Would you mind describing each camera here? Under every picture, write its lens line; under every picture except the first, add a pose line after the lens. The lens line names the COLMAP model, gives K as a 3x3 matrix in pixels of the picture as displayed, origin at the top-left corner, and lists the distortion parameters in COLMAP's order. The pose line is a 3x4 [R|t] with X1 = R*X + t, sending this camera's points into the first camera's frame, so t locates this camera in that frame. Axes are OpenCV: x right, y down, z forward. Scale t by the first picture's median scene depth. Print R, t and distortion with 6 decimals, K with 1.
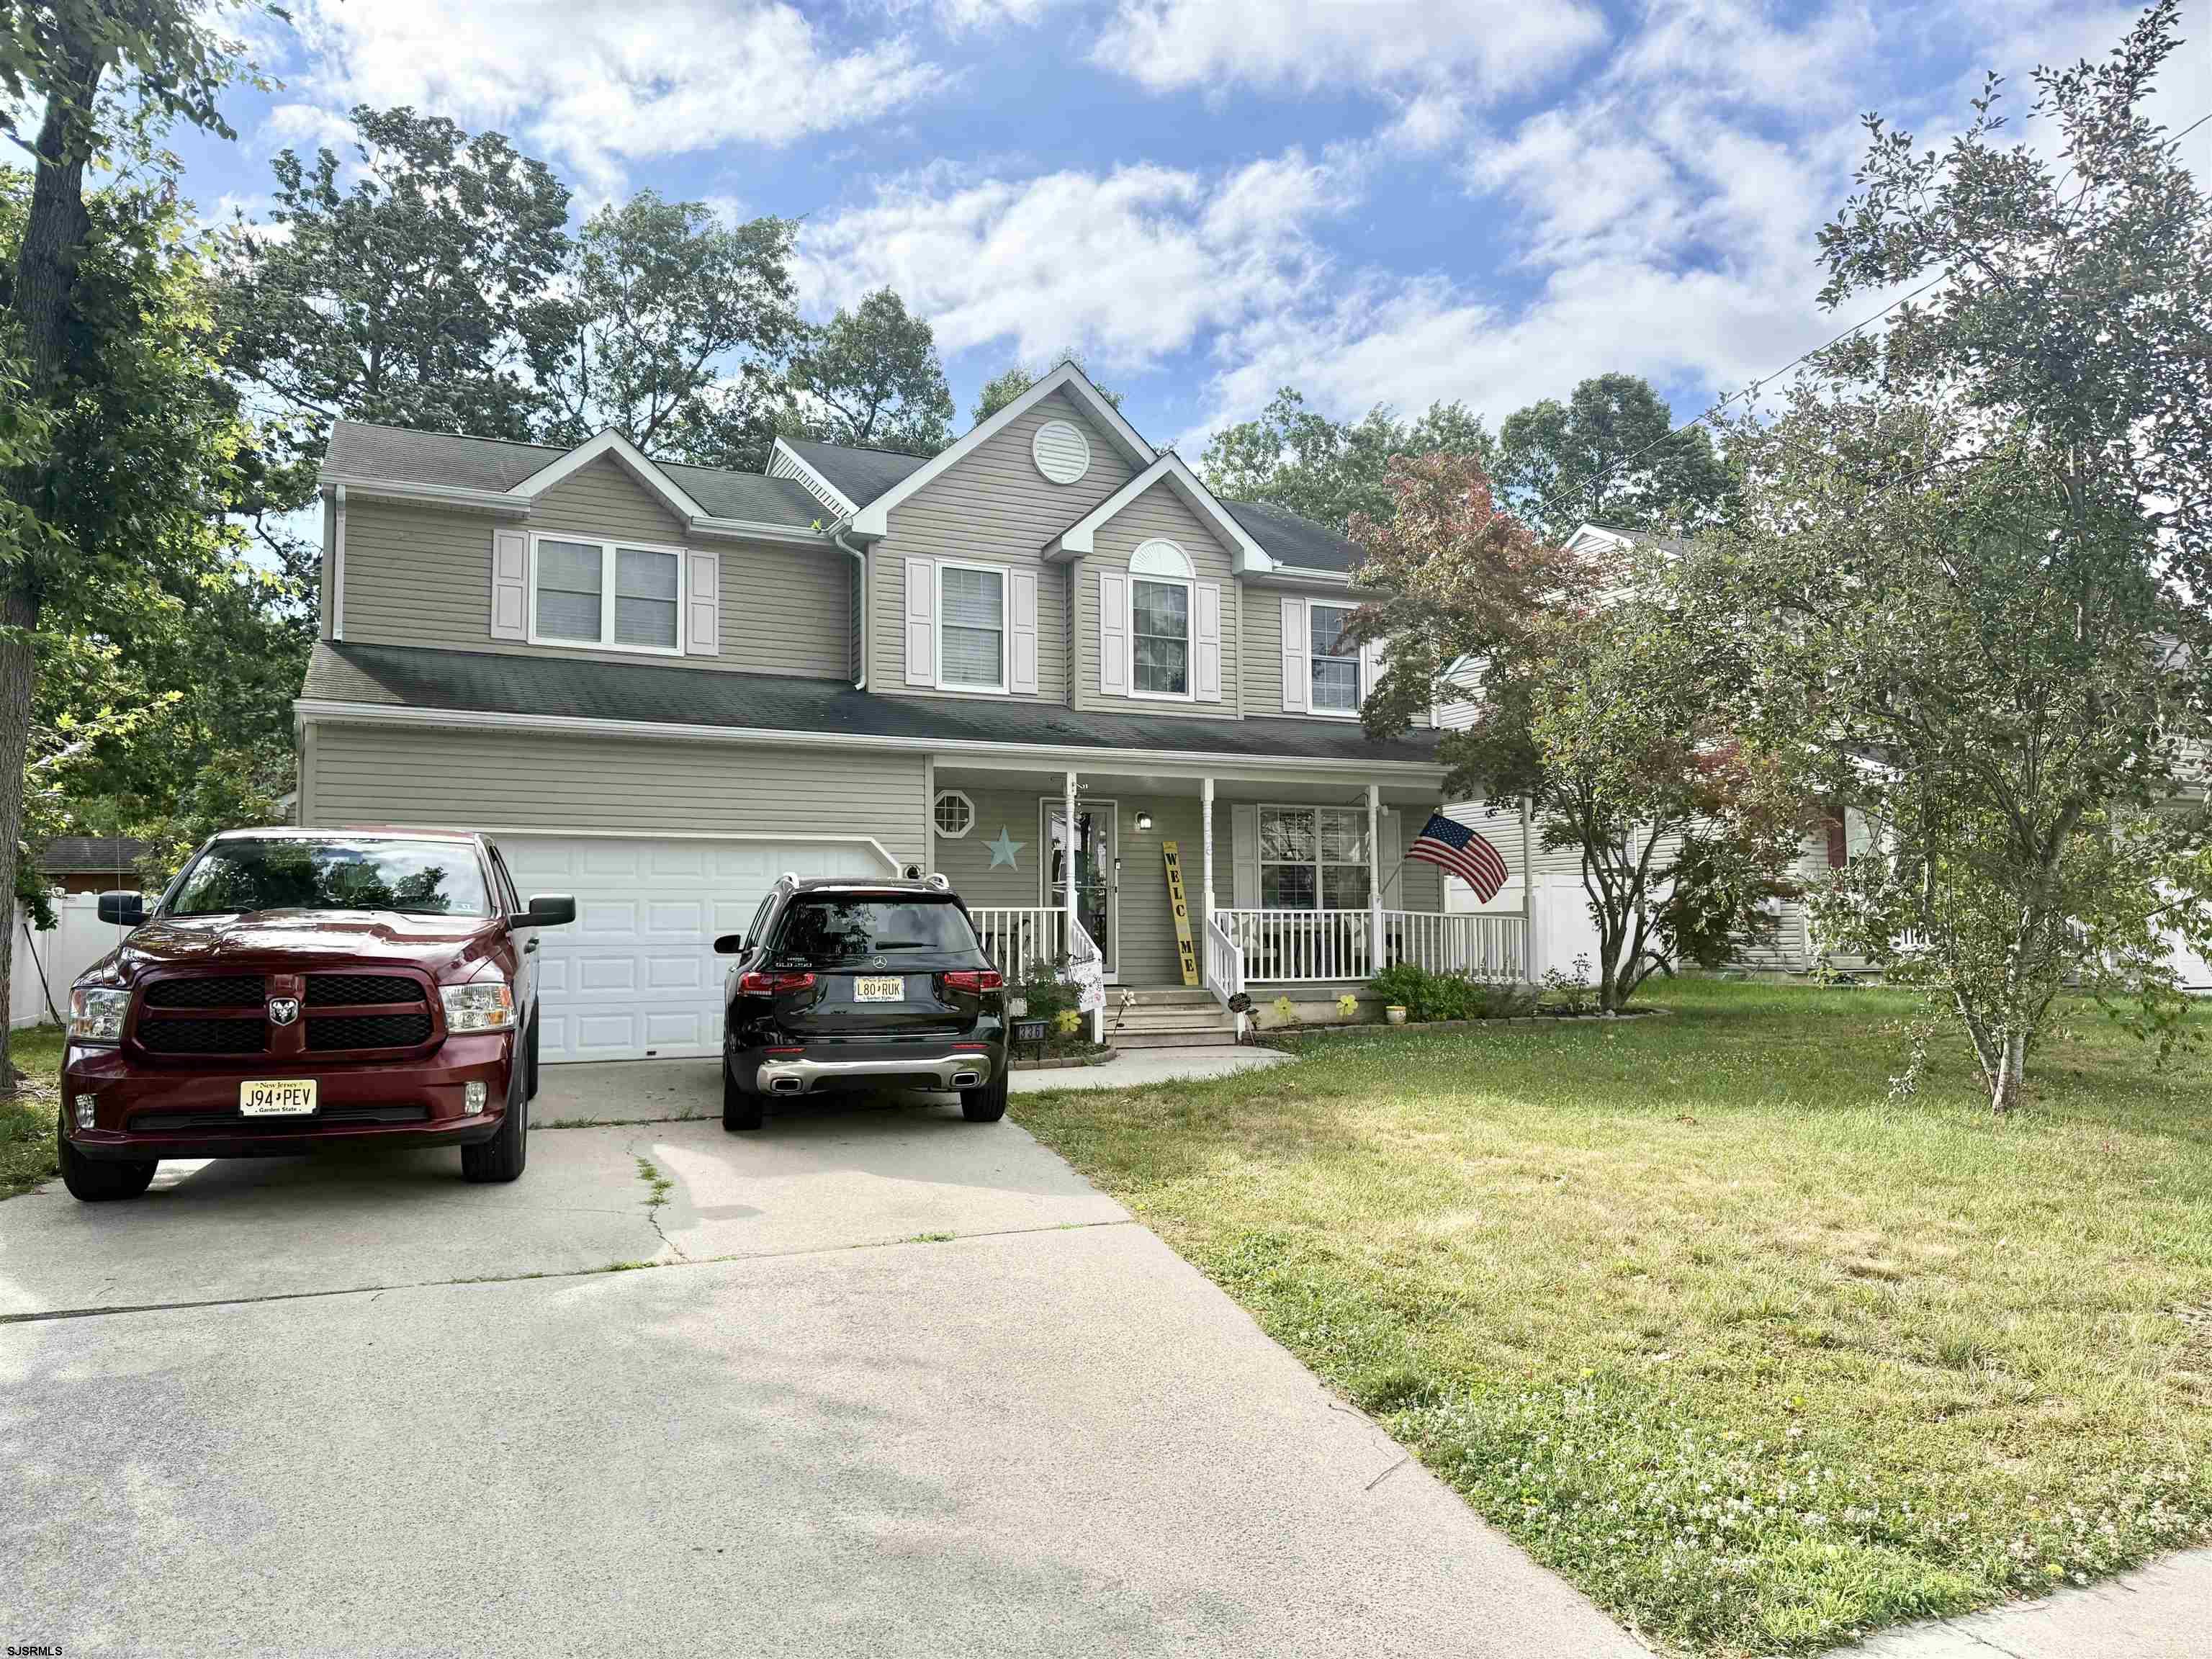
lens RADIAL K [[1494.9, 0, 1100.3], [0, 1494.9, 839.1], [0, 0, 1]] dist [0.034191, -0.018664]
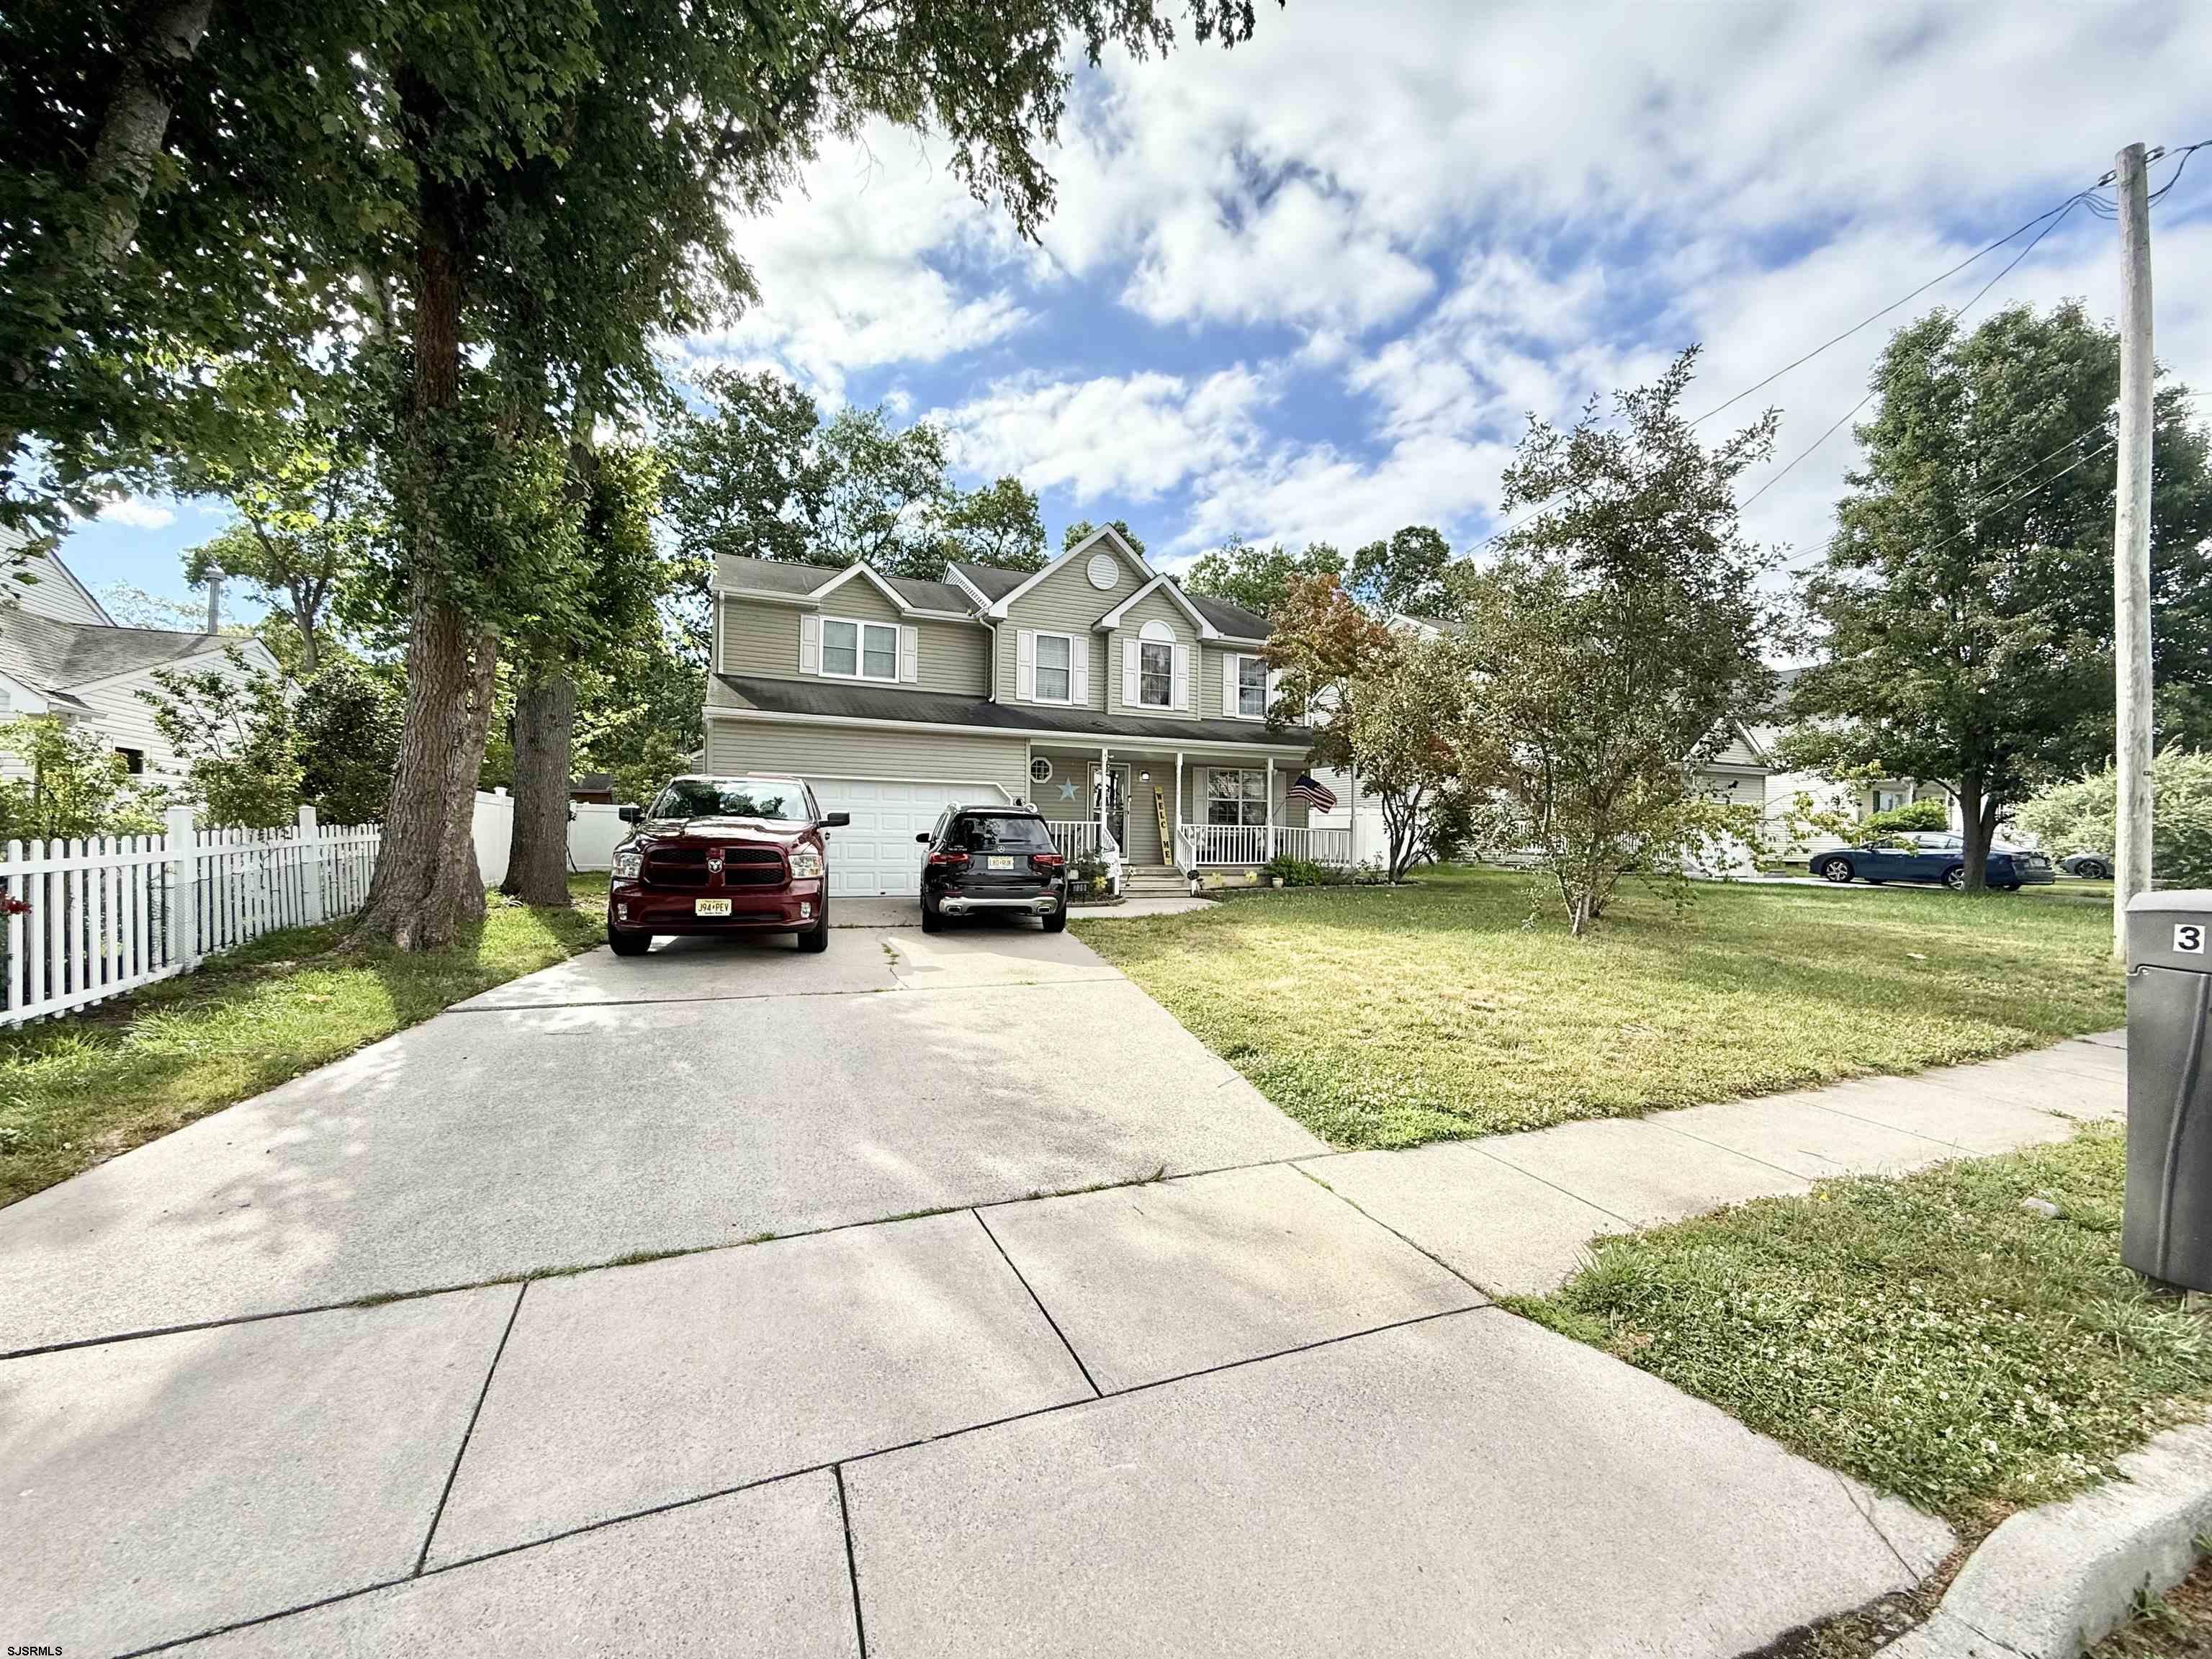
lens RADIAL K [[890.3, 0, 1097.1], [0, 890.3, 816.0], [0, 0, 1]] dist [-0.000511, 0.000800]
pose [[0.999210, 0.018867, -0.034977, 0.015705], [-0.017324, 0.998886, 0.043902, -0.012497], [0.035766, -0.043262, 0.998423, -0.142949]]
